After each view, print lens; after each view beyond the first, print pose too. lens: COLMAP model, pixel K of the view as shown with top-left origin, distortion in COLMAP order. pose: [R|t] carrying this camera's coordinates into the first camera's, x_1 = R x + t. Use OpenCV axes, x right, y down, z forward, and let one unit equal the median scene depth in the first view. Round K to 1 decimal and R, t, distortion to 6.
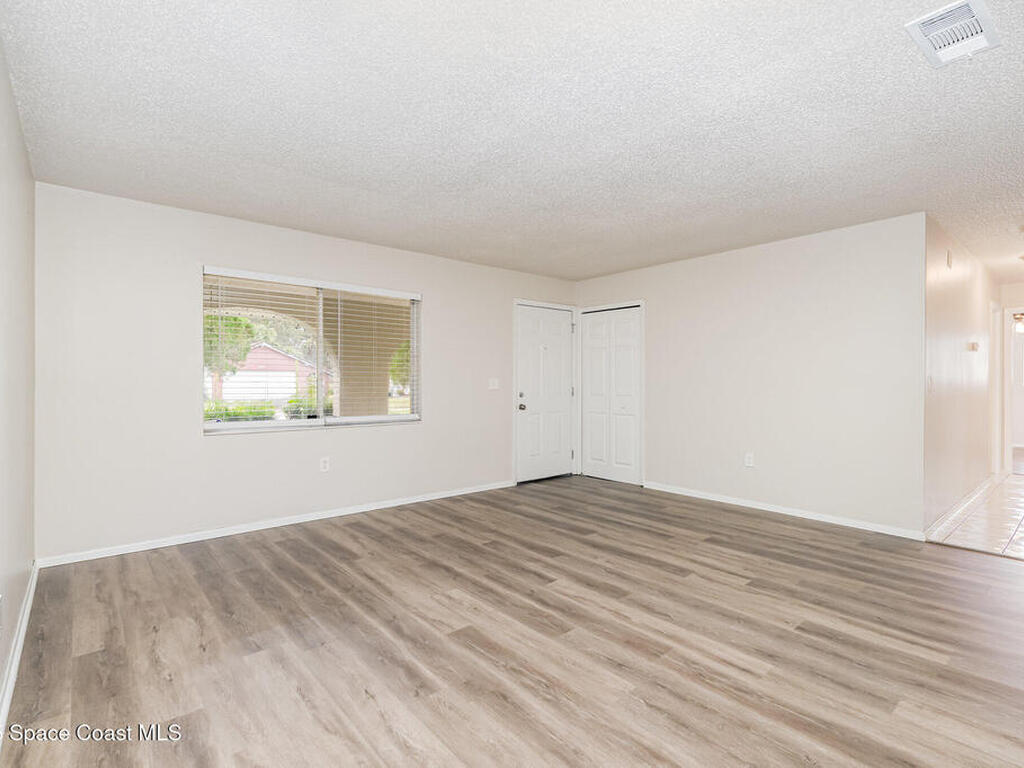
lens RADIAL K [[509.9, 0, 512.1], [0, 509.9, 384.3], [0, 0, 1]] dist [-0.007080, 0.001725]
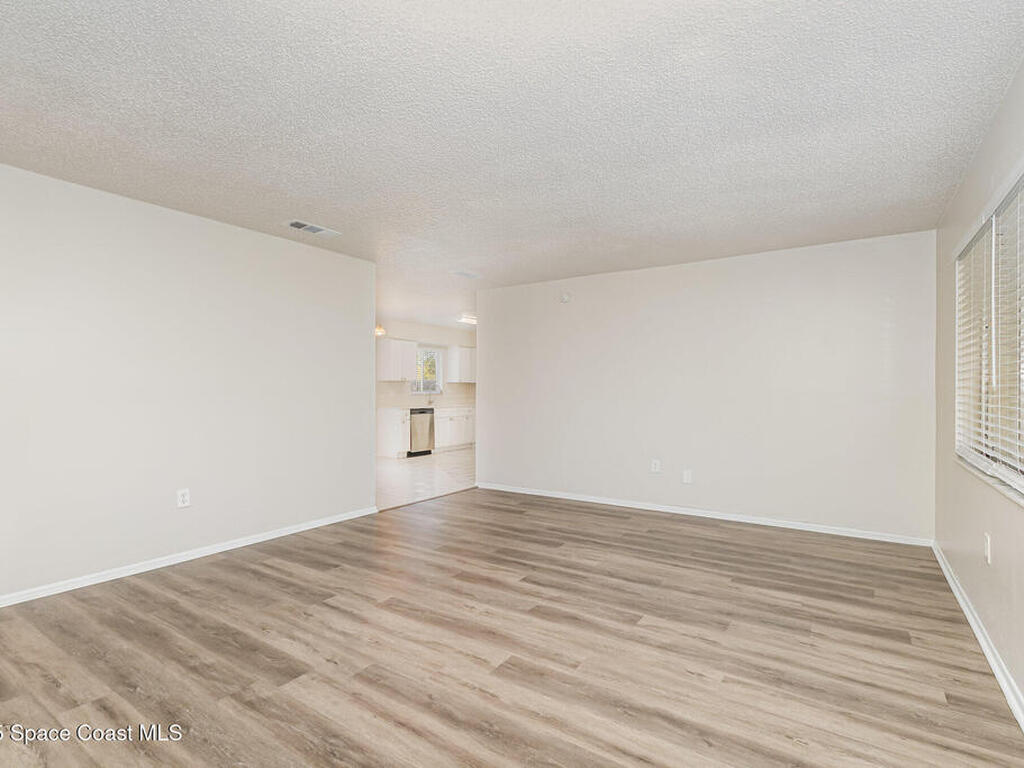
lens RADIAL K [[509.9, 0, 512.1], [0, 509.9, 388.2], [0, 0, 1]] dist [-0.007080, 0.001725]
pose [[-0.962890, -0.004444, -0.269858, 0.367743], [-0.004371, 0.999990, -0.000873, -0.011829], [0.269859, 0.000339, -0.962900, 1.902690]]
